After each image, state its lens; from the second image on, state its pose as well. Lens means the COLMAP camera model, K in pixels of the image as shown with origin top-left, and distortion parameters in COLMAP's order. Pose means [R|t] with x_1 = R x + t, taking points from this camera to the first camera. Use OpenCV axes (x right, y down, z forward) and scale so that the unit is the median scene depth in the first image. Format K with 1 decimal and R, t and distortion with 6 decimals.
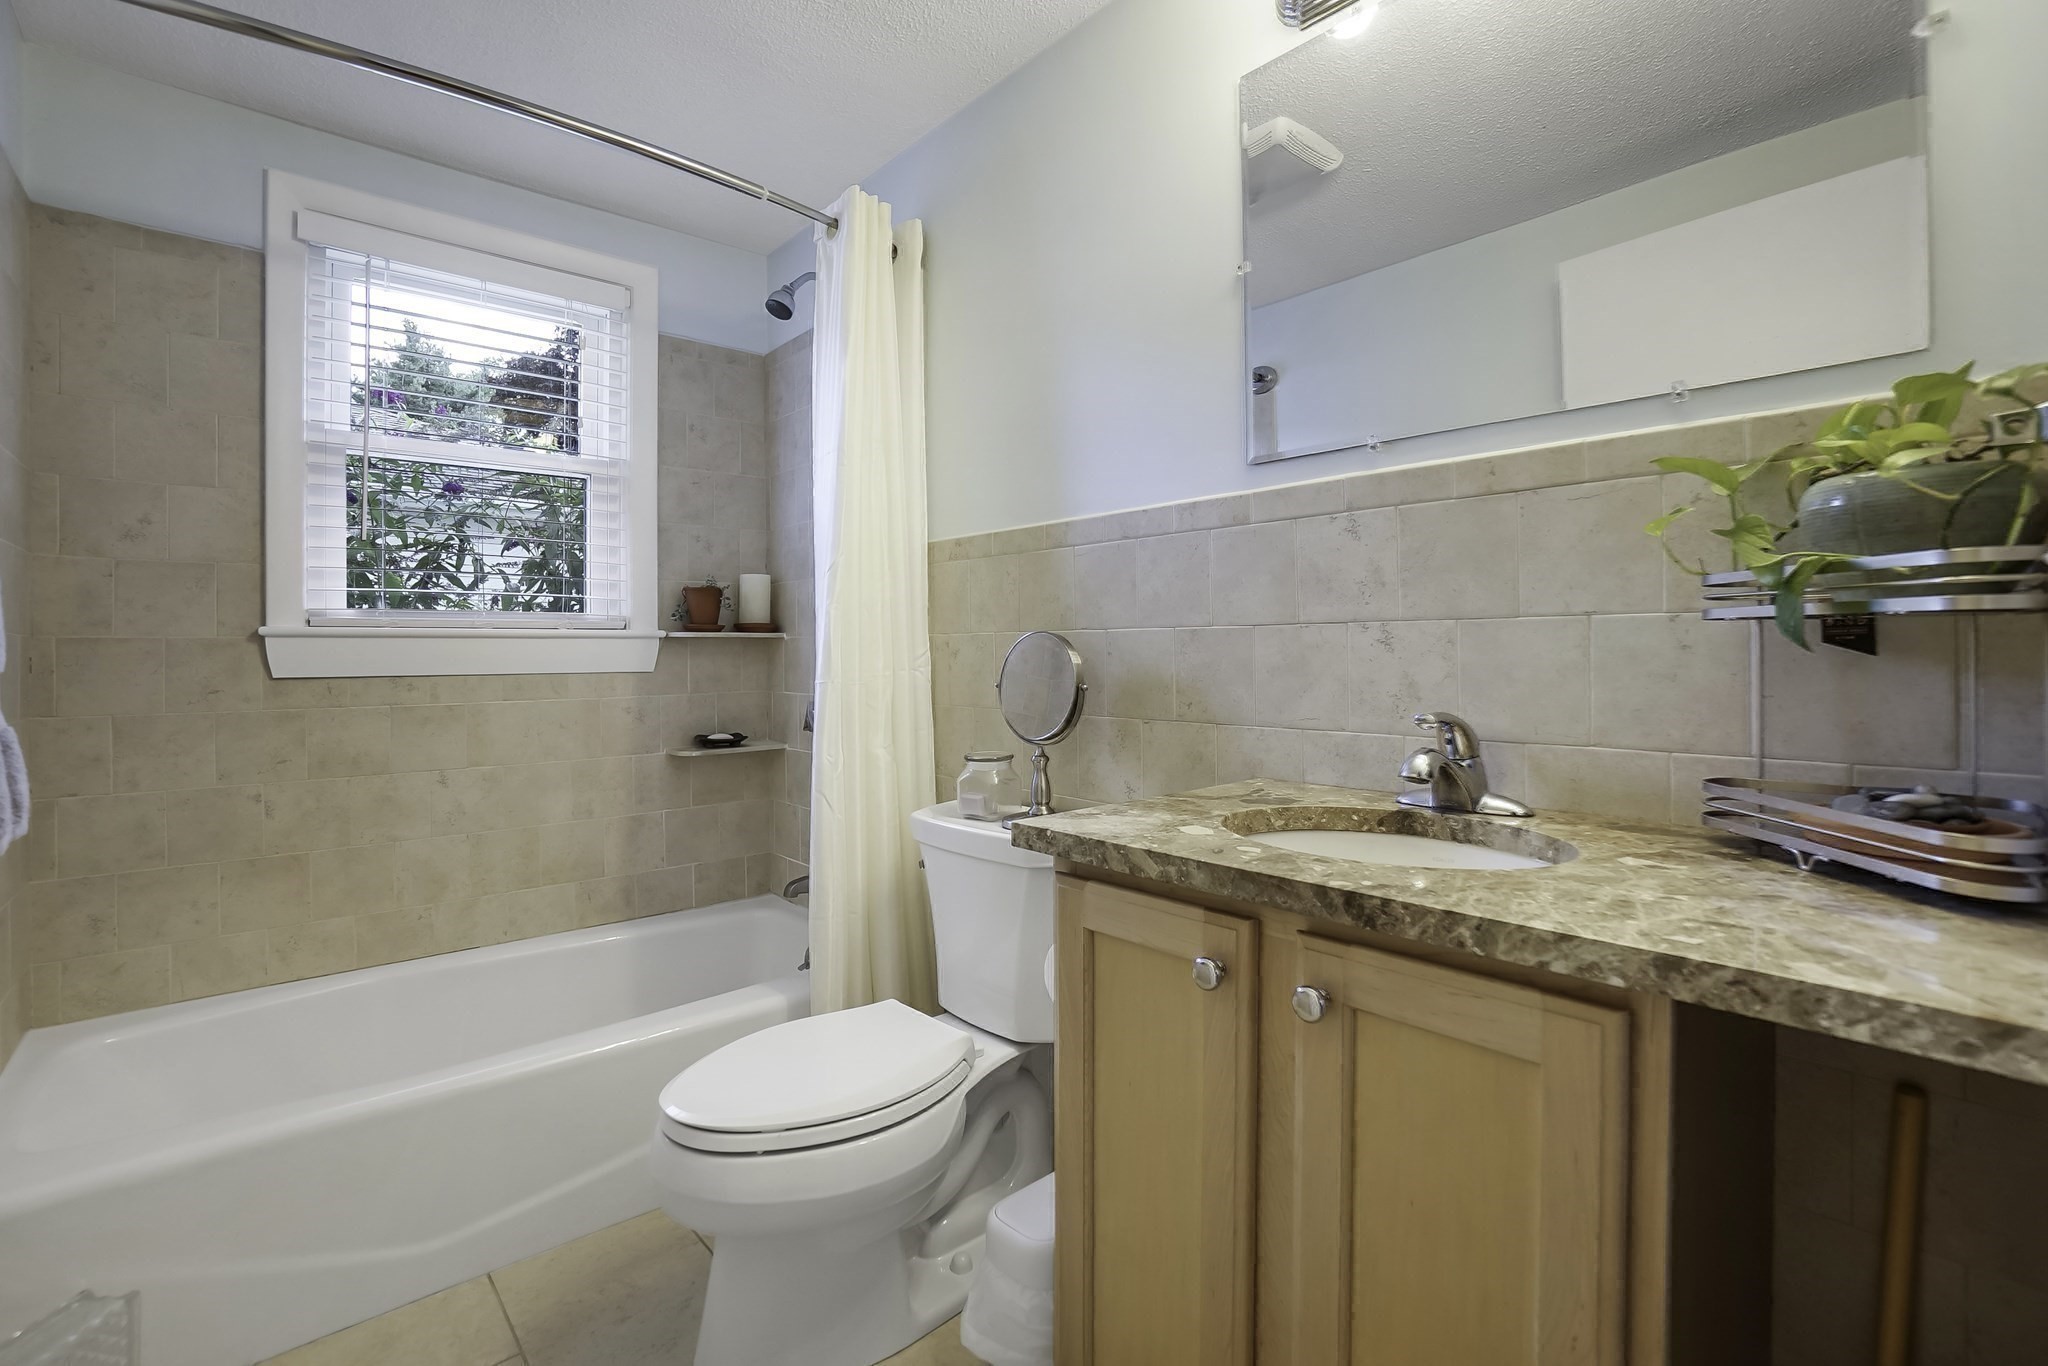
lens RADIAL K [[925.0, 0, 1025.5], [0, 925.0, 672.9], [0, 0, 1]] dist [-0.061326, 0.024313]
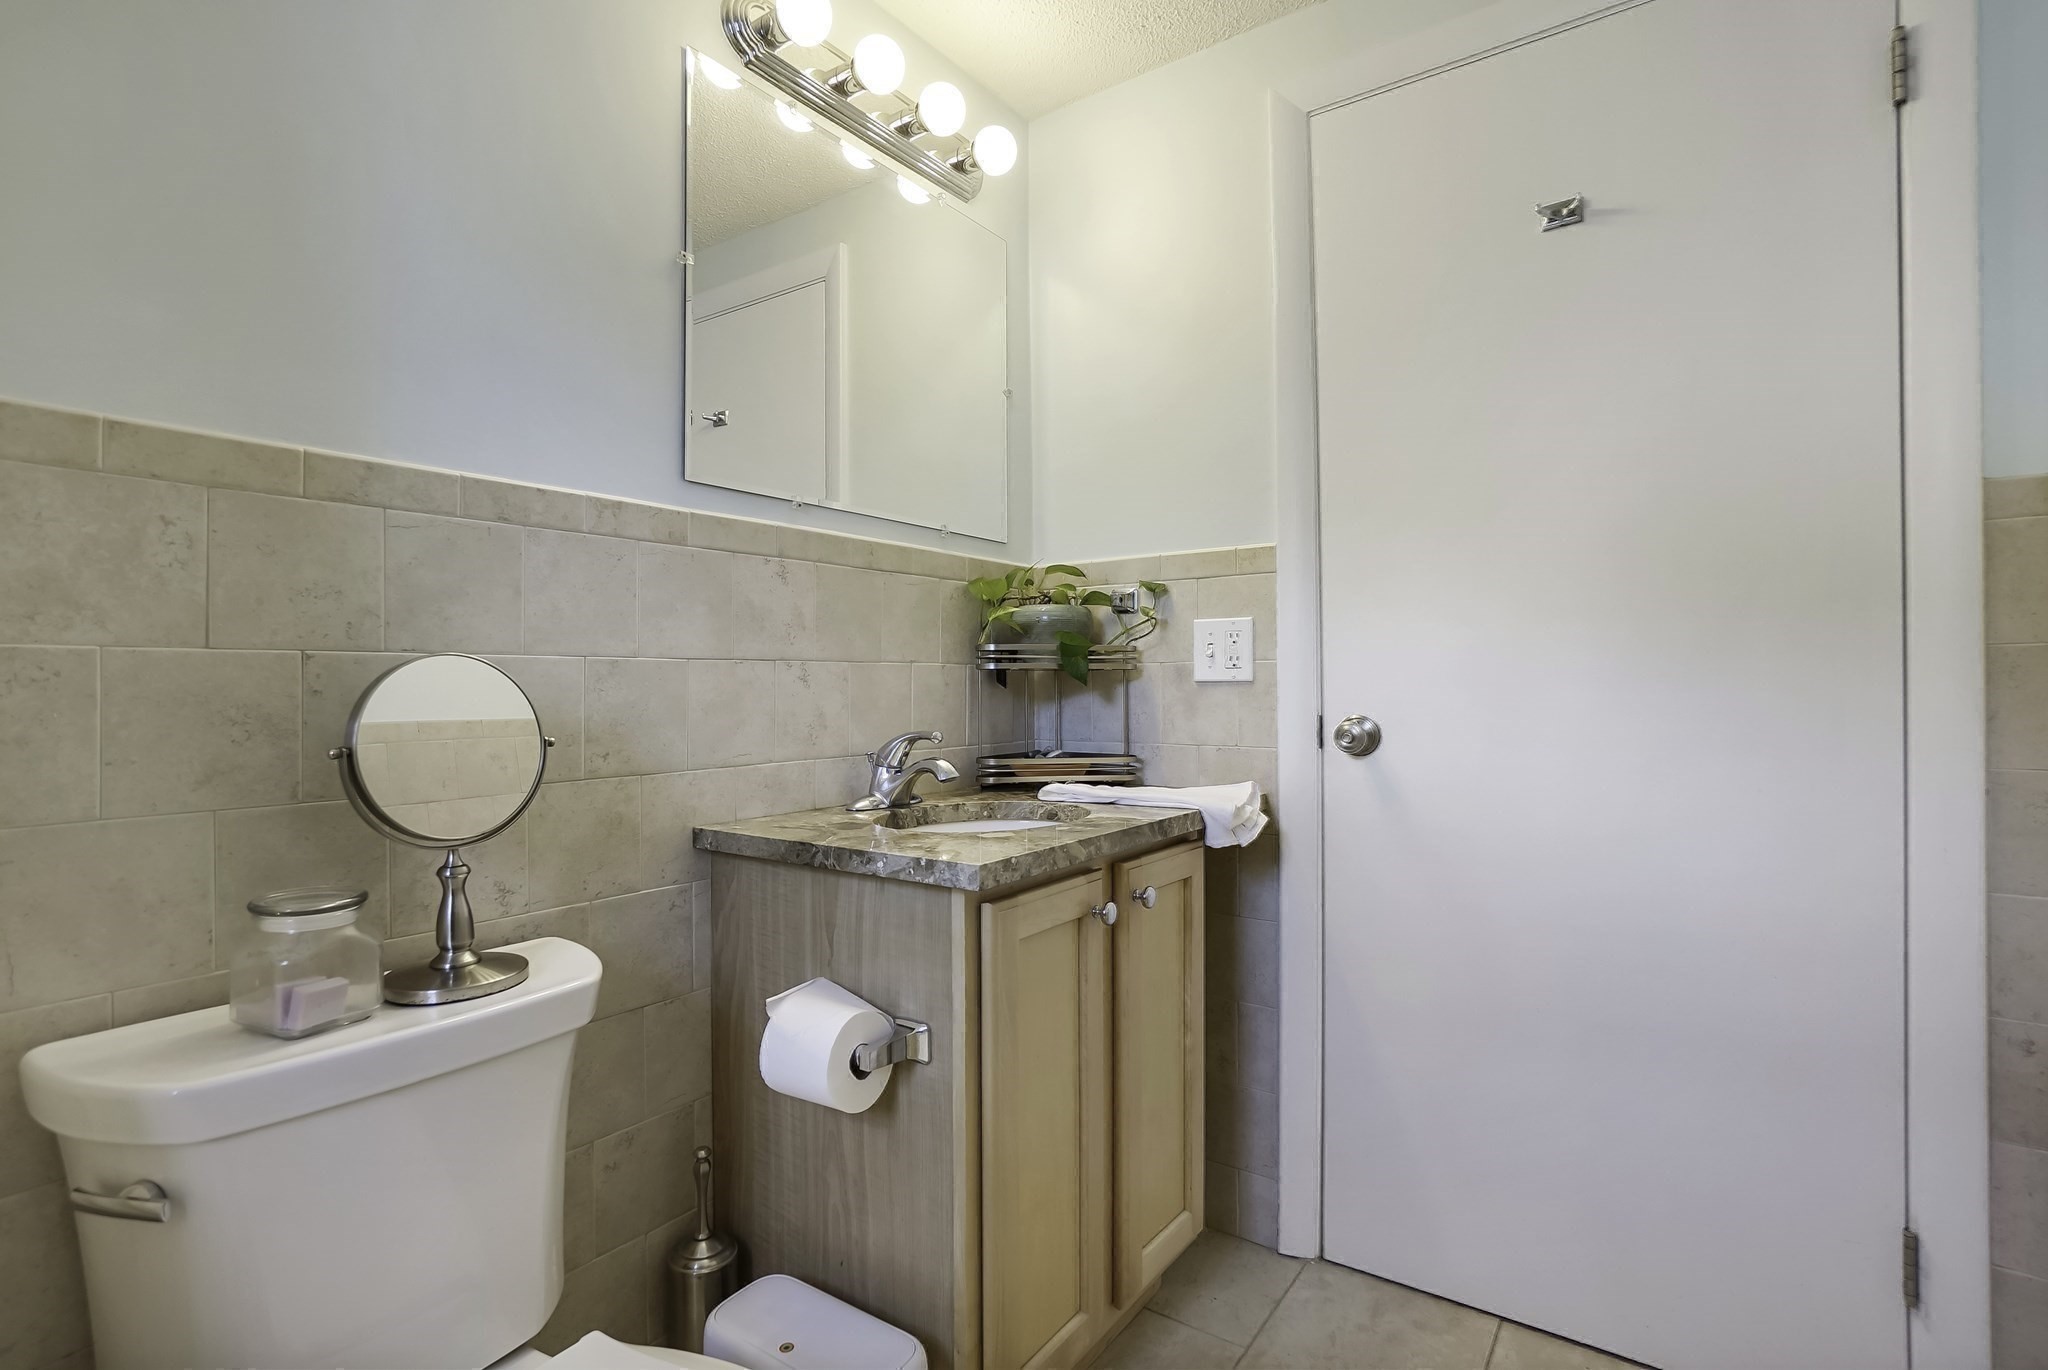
lens RADIAL K [[1008.1, 0, 1034.3], [0, 1008.1, 706.1], [0, 0, 1]] dist [-0.056733, 0.025413]
pose [[-0.244564, -0.012885, 0.969547, -0.871359], [0.028427, 0.999387, 0.020453, -0.017481], [-0.969216, 0.032563, -0.244048, 1.012630]]
